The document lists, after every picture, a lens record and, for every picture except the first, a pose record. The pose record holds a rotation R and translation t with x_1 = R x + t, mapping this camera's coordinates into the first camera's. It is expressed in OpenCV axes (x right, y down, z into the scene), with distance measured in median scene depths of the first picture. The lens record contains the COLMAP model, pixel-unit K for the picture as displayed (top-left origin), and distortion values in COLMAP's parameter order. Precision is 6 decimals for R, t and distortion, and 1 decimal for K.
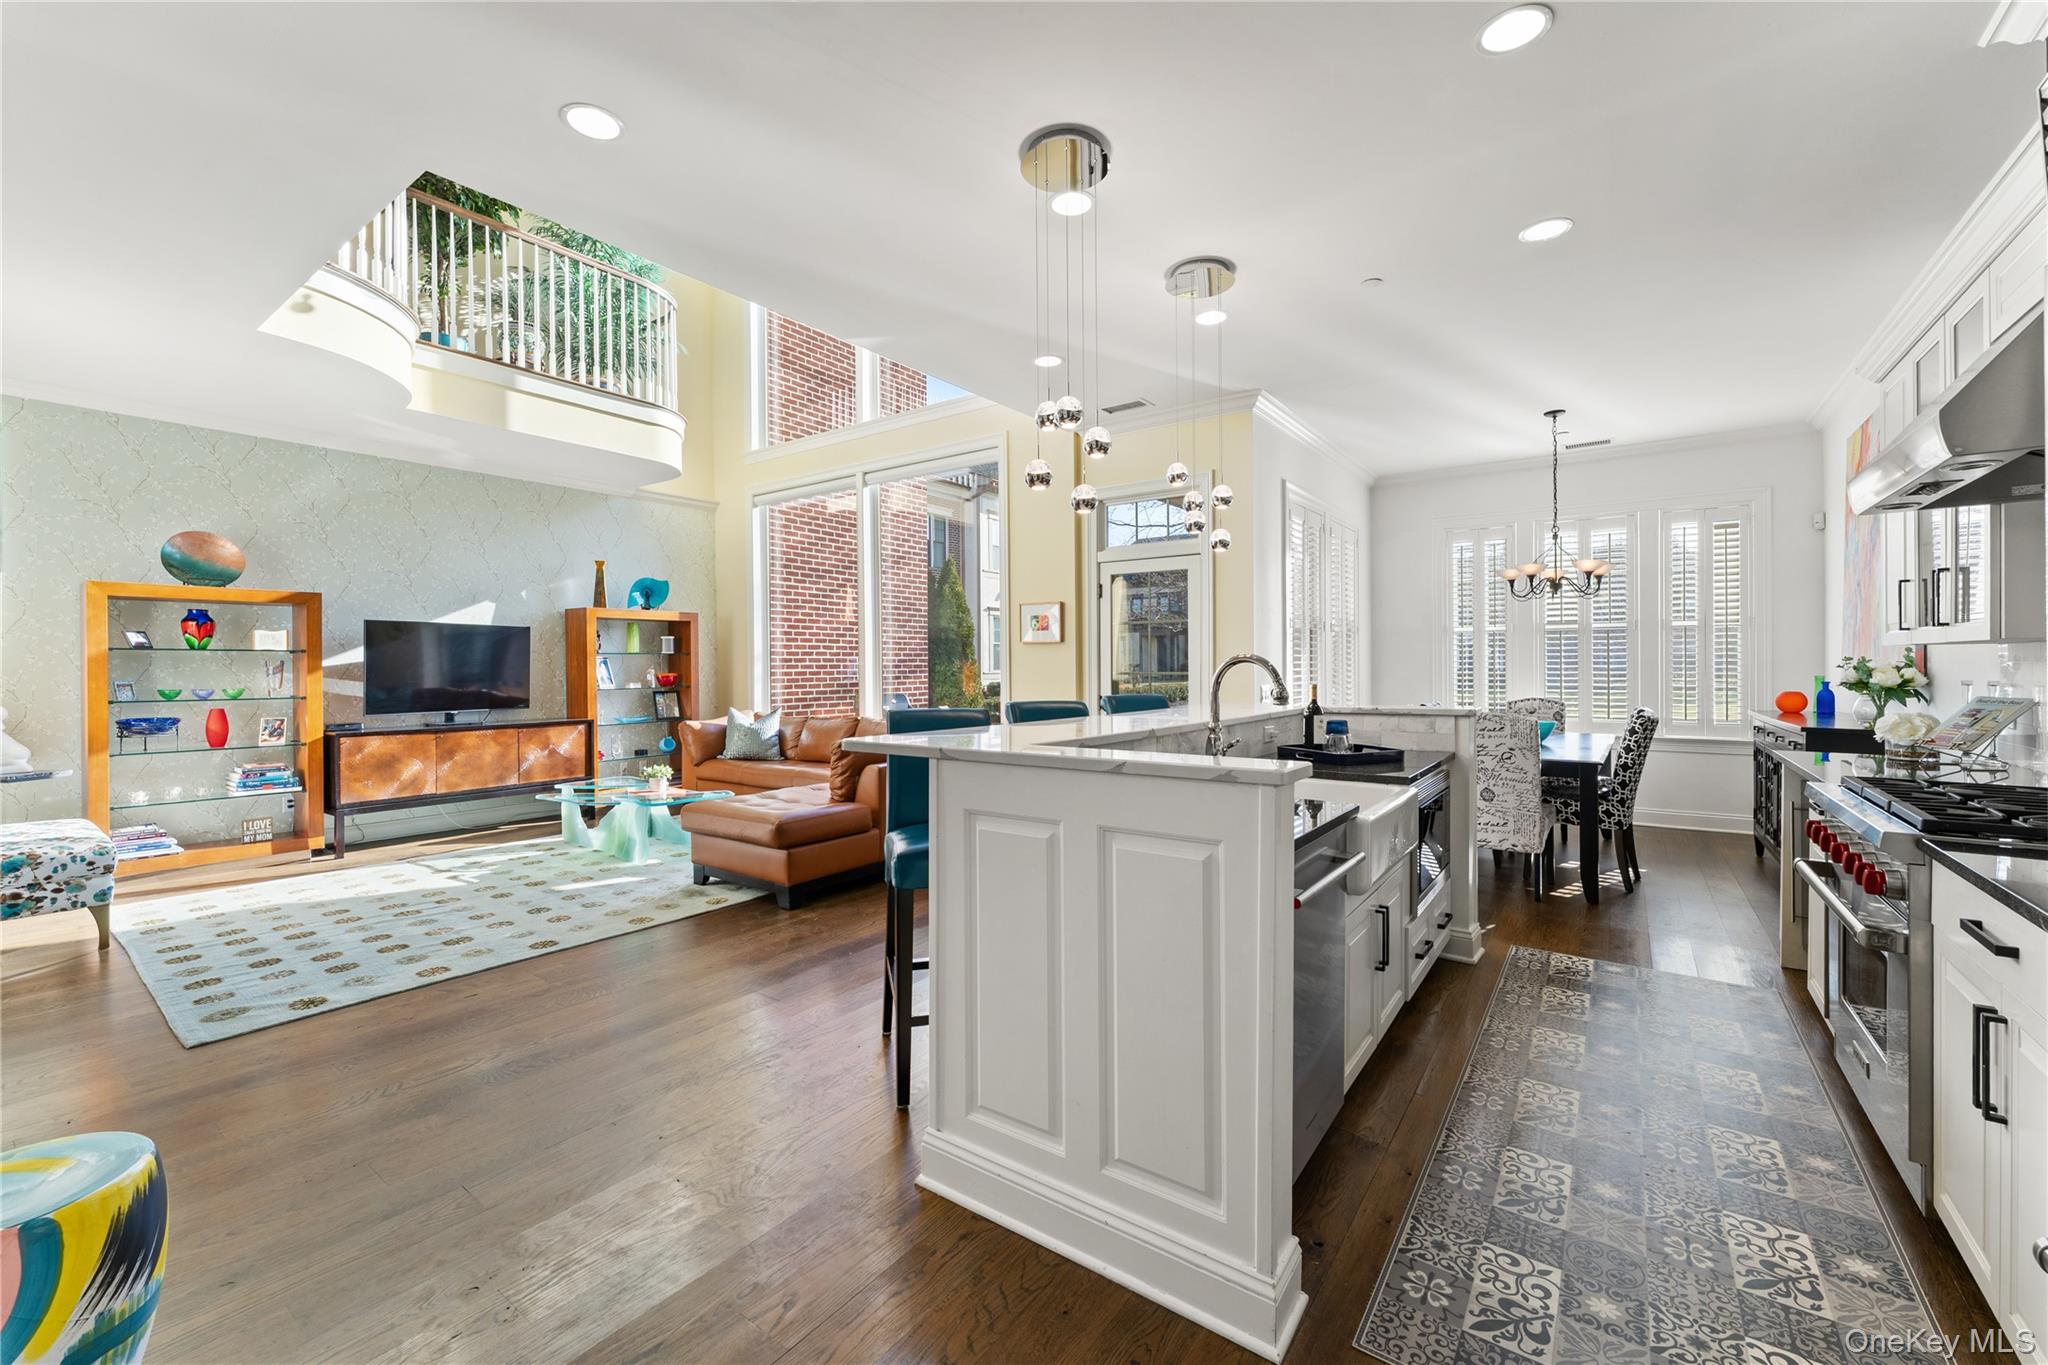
lens RADIAL K [[824.2, 0, 1015.7], [0, 824.2, 666.4], [0, 0, 1]] dist [-0.002253, 0.000140]
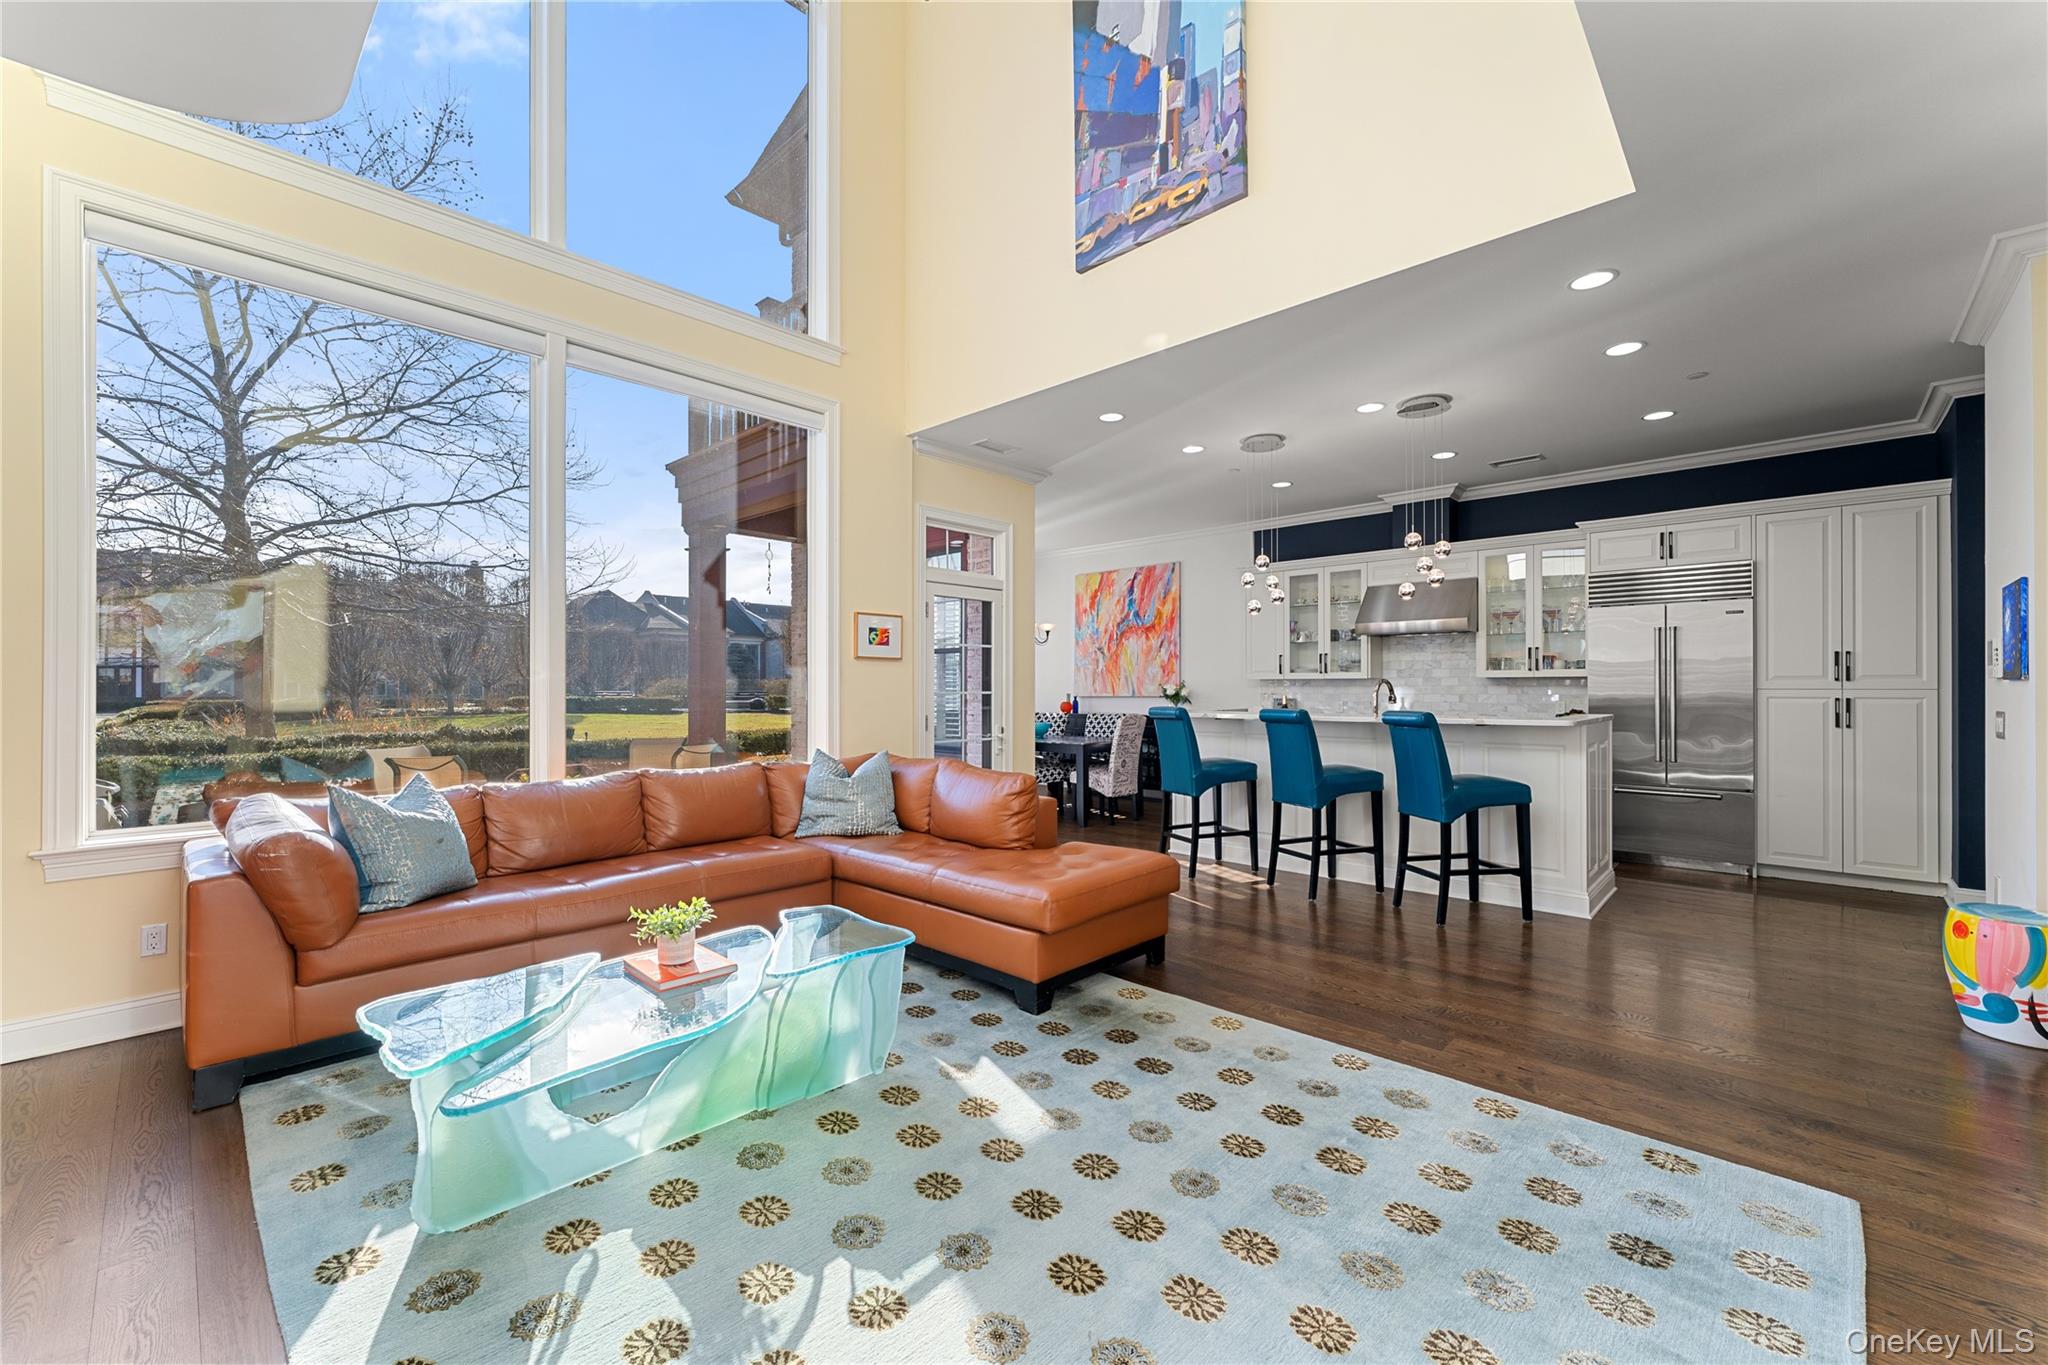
lens RADIAL K [[819.2, 0, 1012.6], [0, 819.2, 685.3], [0, 0, 1]] dist [-0.001497, -0.000129]
pose [[0.132933, 0.008831, 0.991086, -0.869999], [0.002193, 0.999955, -0.009204, 0.007962], [-0.991123, 0.003397, 0.132908, 0.783892]]
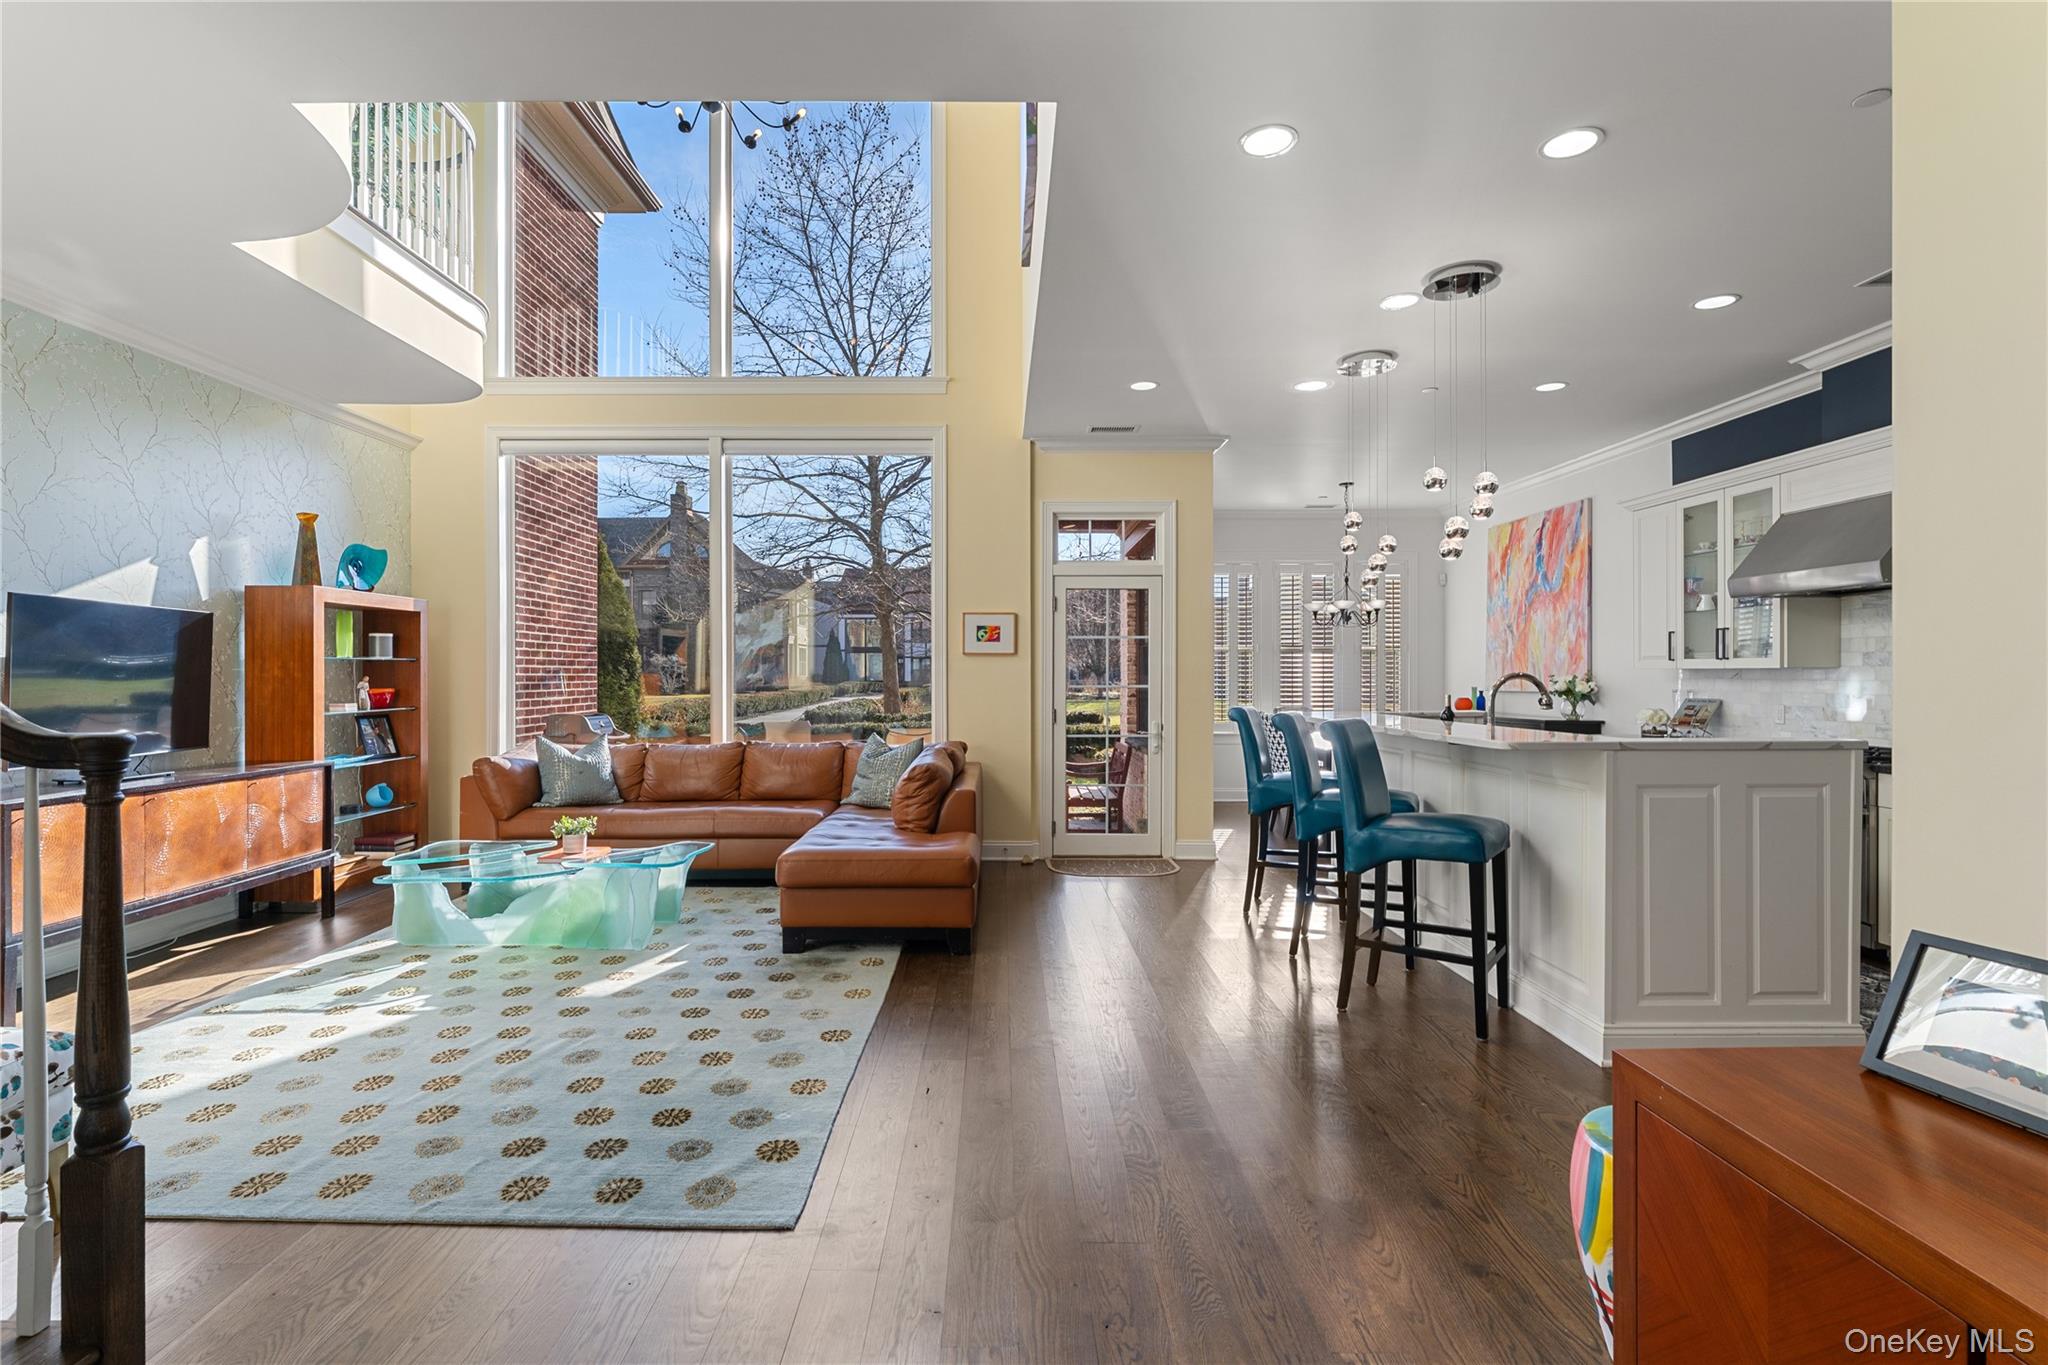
lens RADIAL K [[949.4, 0, 997.7], [0, 949.4, 676.4], [0, 0, 1]] dist [-0.001194, -0.000049]
pose [[0.807082, 0.003116, 0.590432, -0.643712], [-0.002825, 0.999995, -0.001417, -0.002451], [-0.590433, -0.000524, 0.807086, 0.116602]]
